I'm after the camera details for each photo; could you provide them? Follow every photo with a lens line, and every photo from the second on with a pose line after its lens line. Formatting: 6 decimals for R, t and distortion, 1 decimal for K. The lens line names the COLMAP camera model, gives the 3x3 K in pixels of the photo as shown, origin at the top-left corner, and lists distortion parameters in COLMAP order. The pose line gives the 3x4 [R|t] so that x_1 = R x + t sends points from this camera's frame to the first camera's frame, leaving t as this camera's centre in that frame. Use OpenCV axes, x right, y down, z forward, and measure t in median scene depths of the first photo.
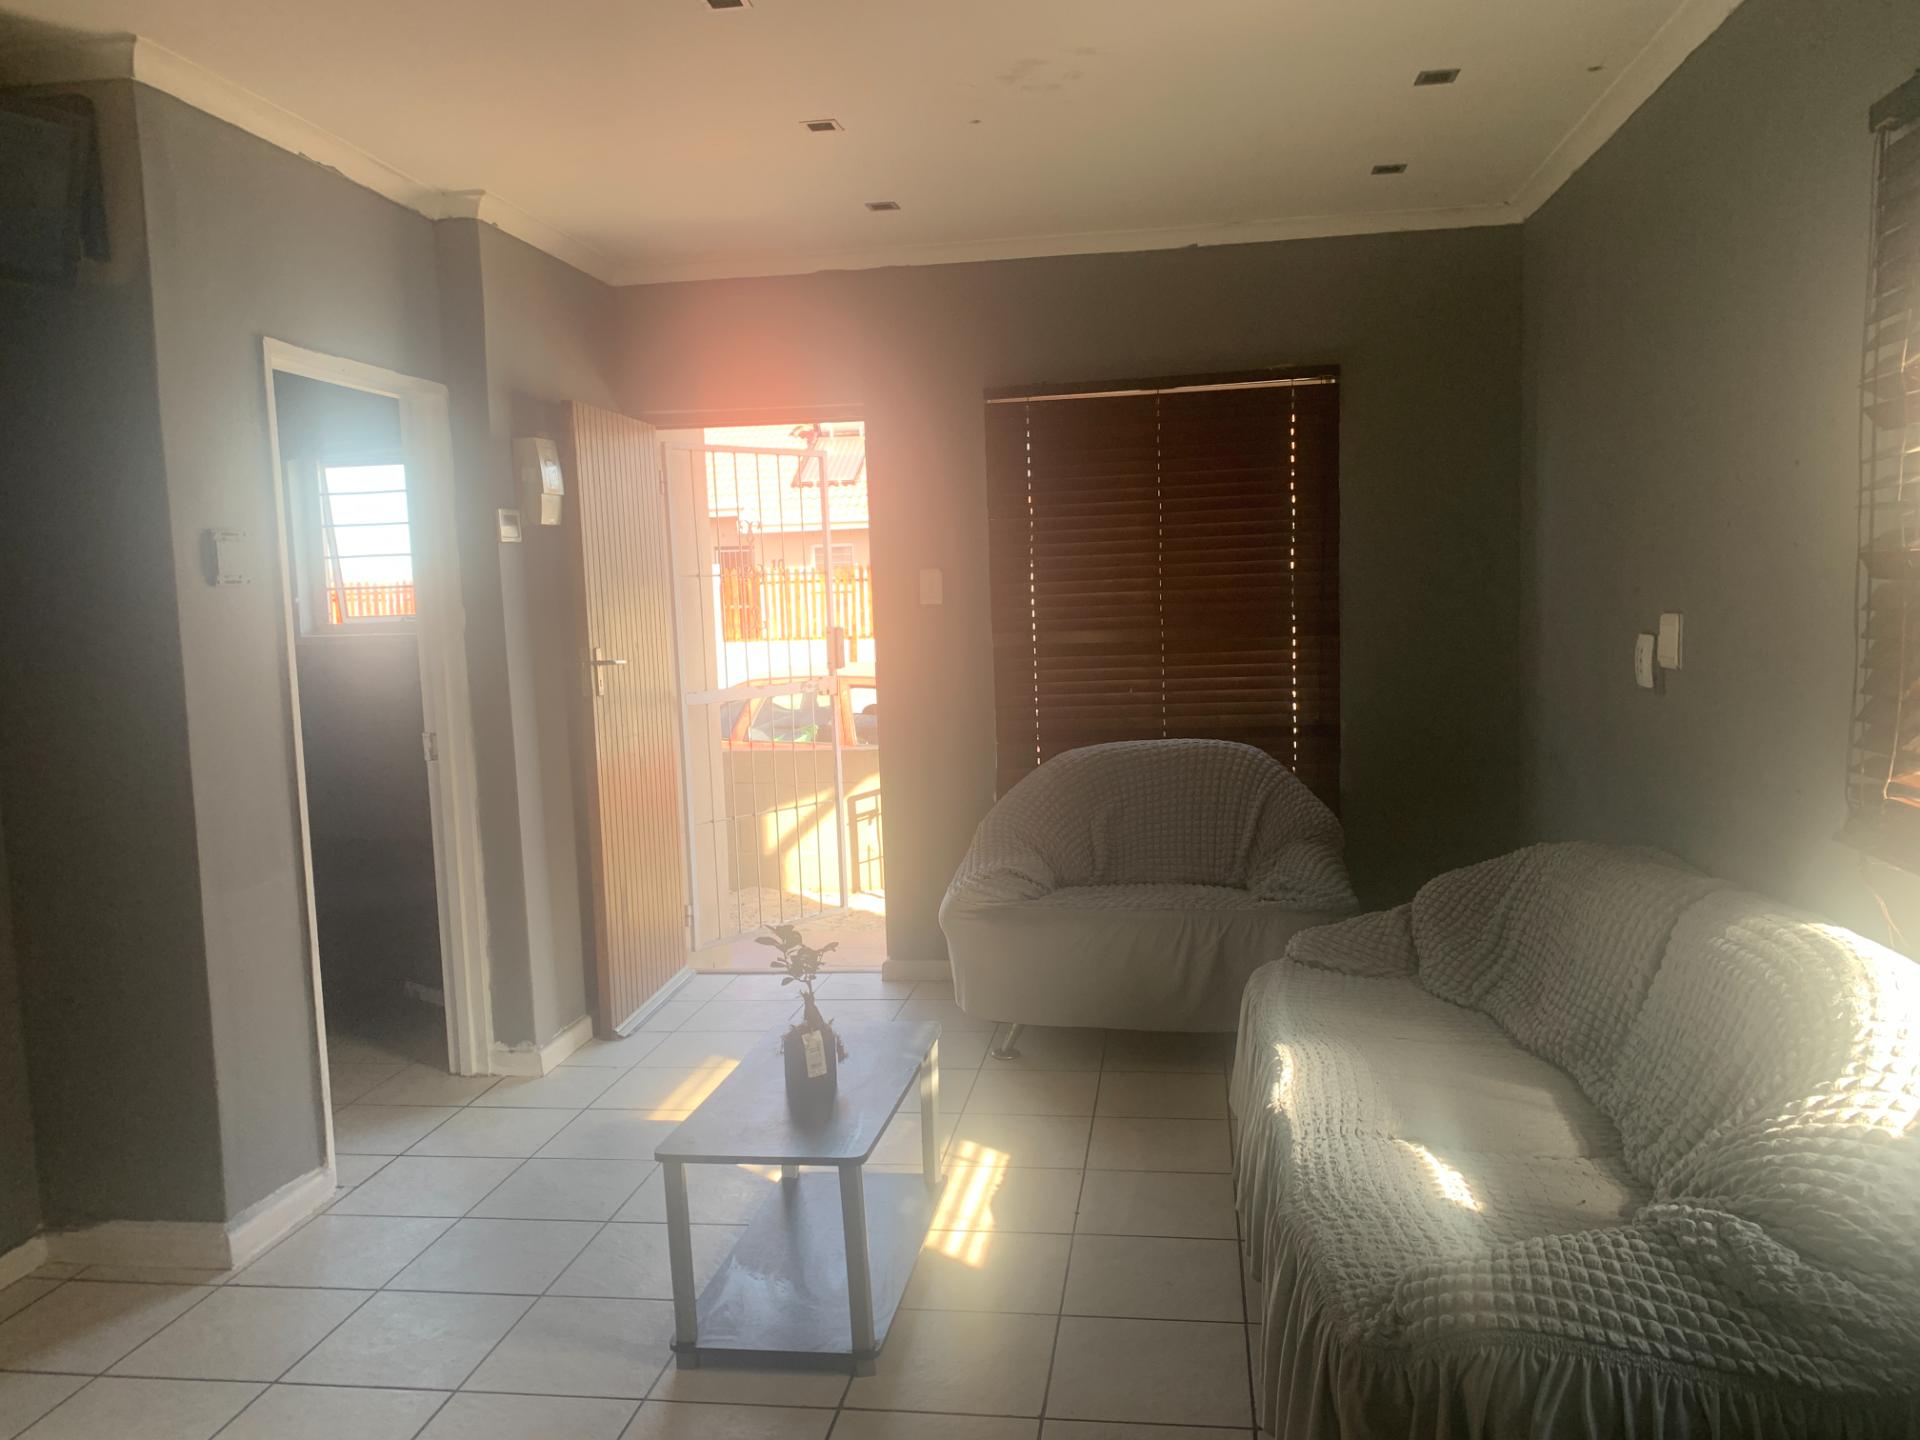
lens RADIAL K [[1498.5, 0, 940.3], [0, 1498.5, 732.7], [0, 0, 1]] dist [0.031639, -0.017282]
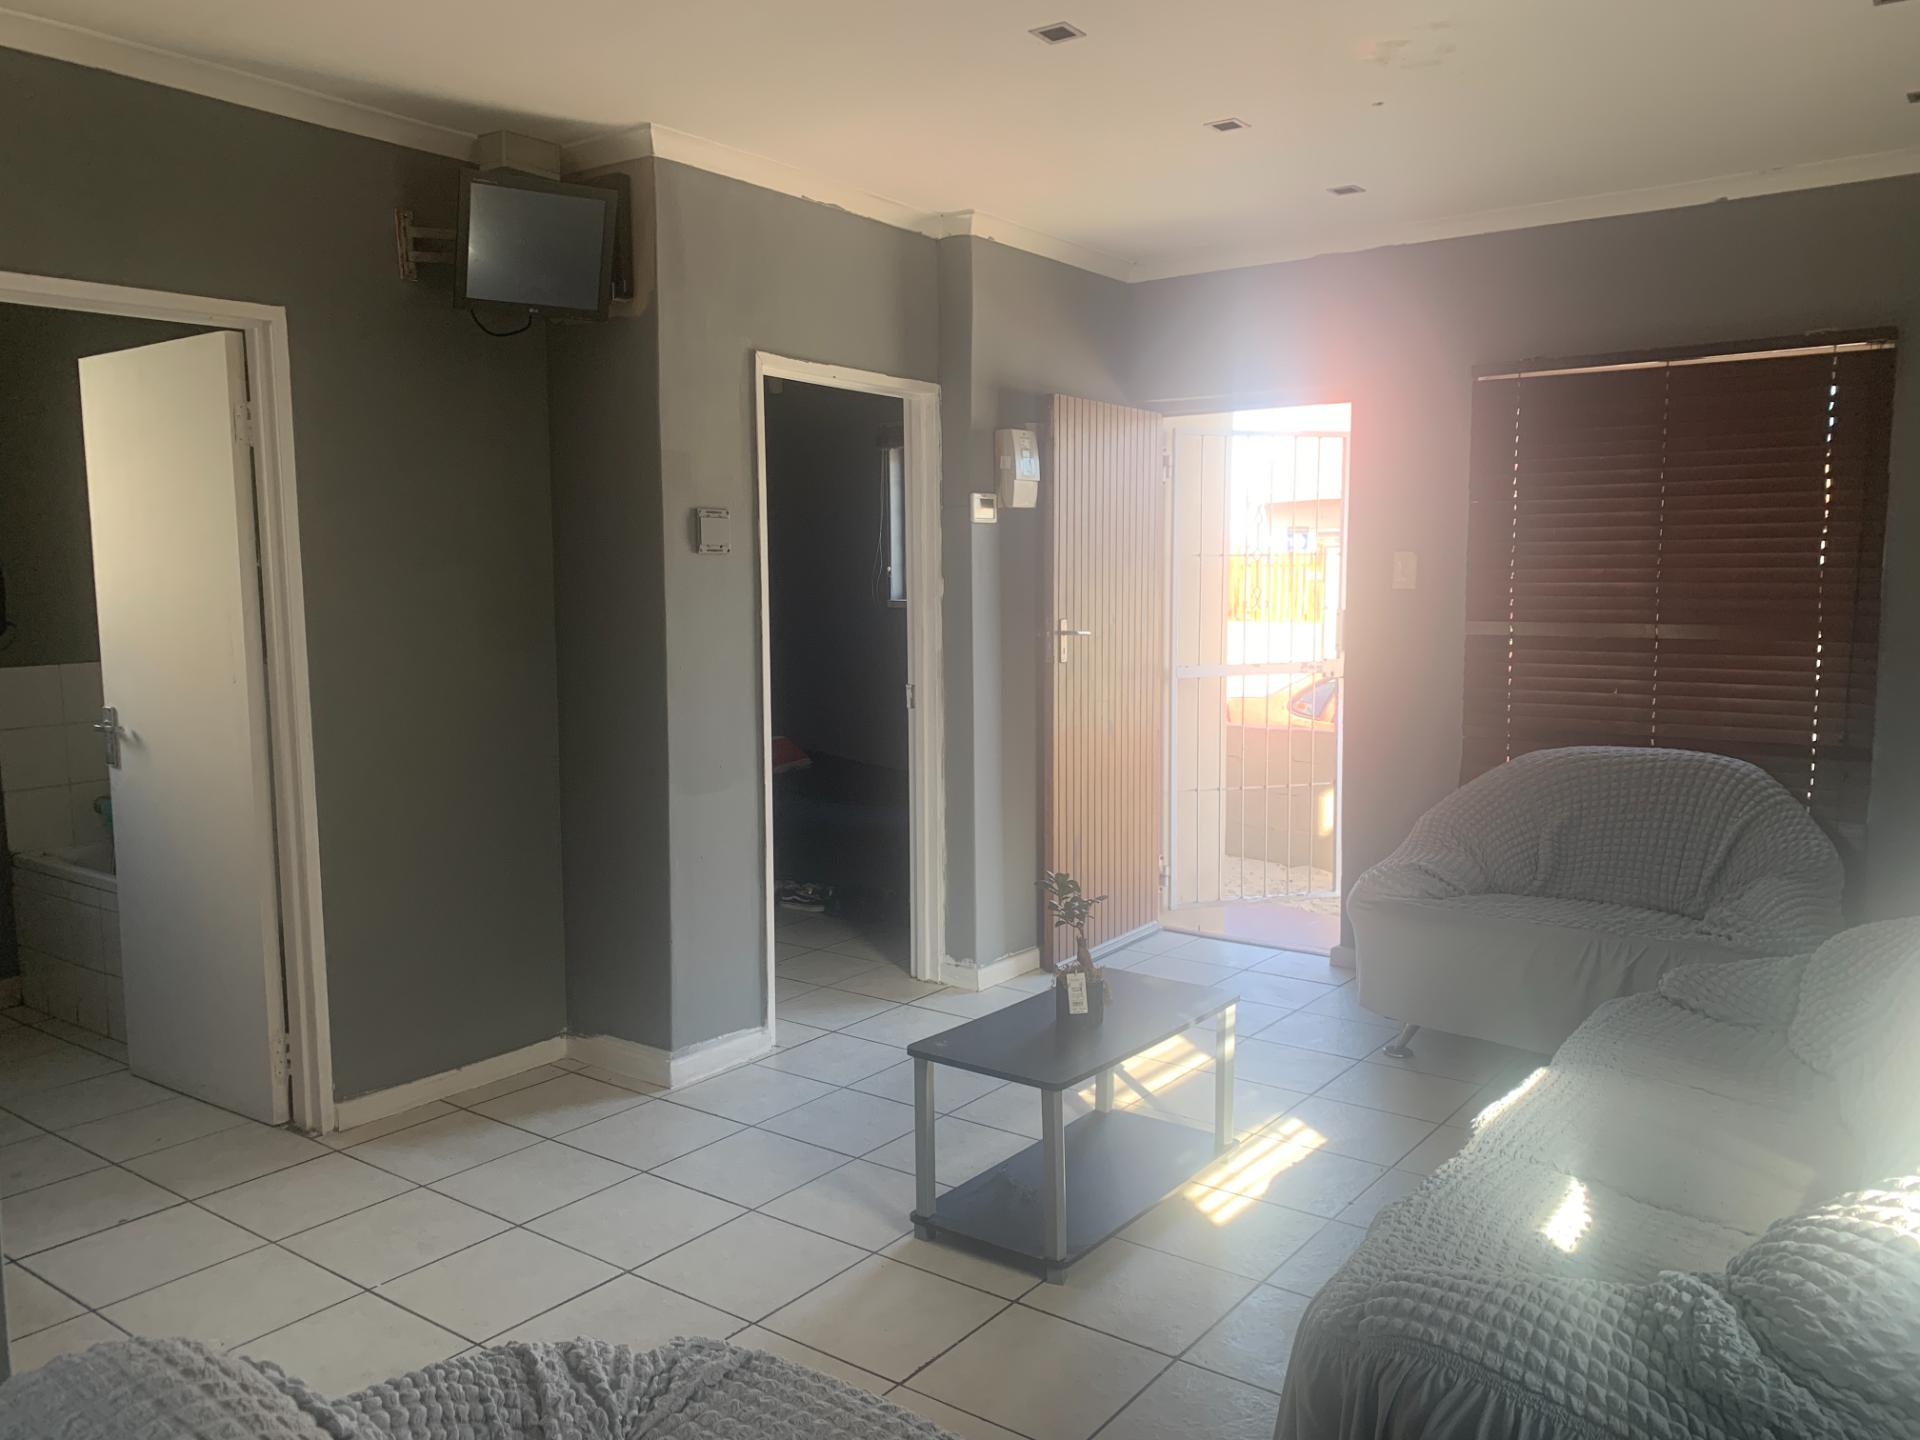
lens RADIAL K [[1482.7, 0, 936.5], [0, 1482.7, 720.9], [0, 0, 1]] dist [0.076613, -0.060199]
pose [[0.882197, 0.081321, -0.463806, 0.280320], [-0.077195, 0.996625, 0.027912, -0.005921], [0.464511, 0.011180, 0.885497, -0.011533]]
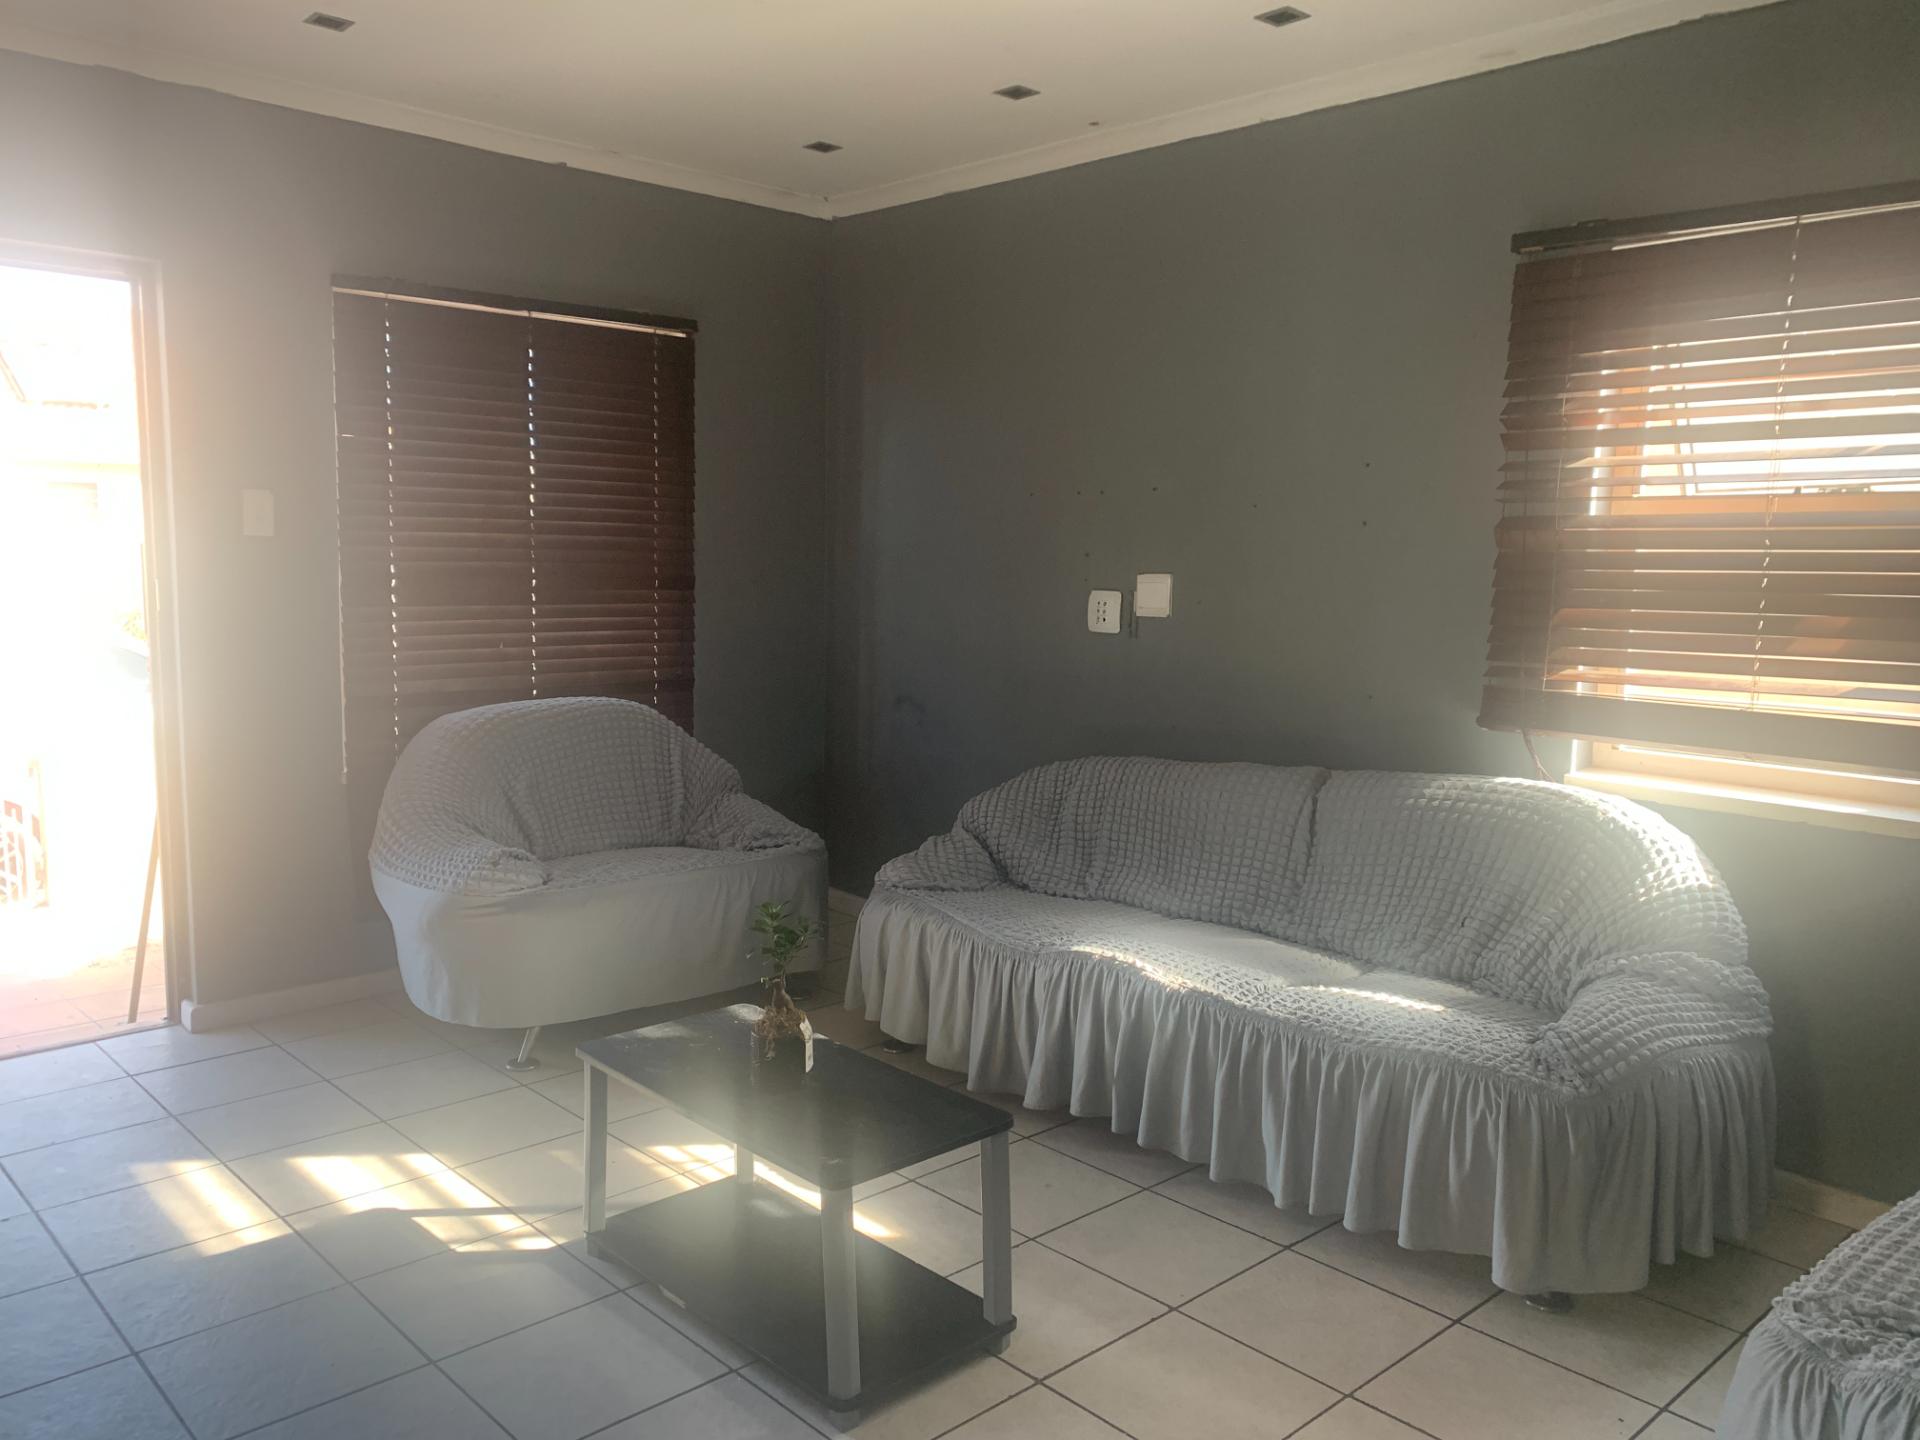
lens RADIAL K [[1495.4, 0, 960.5], [0, 1495.4, 740.5], [0, 0, 1]] dist [0.077763, -0.125079]
pose [[0.601548, -0.053700, 0.797030, -0.635134], [0.039623, 0.998516, 0.037370, 0.008511], [-0.797853, 0.009101, 0.602783, 0.358899]]
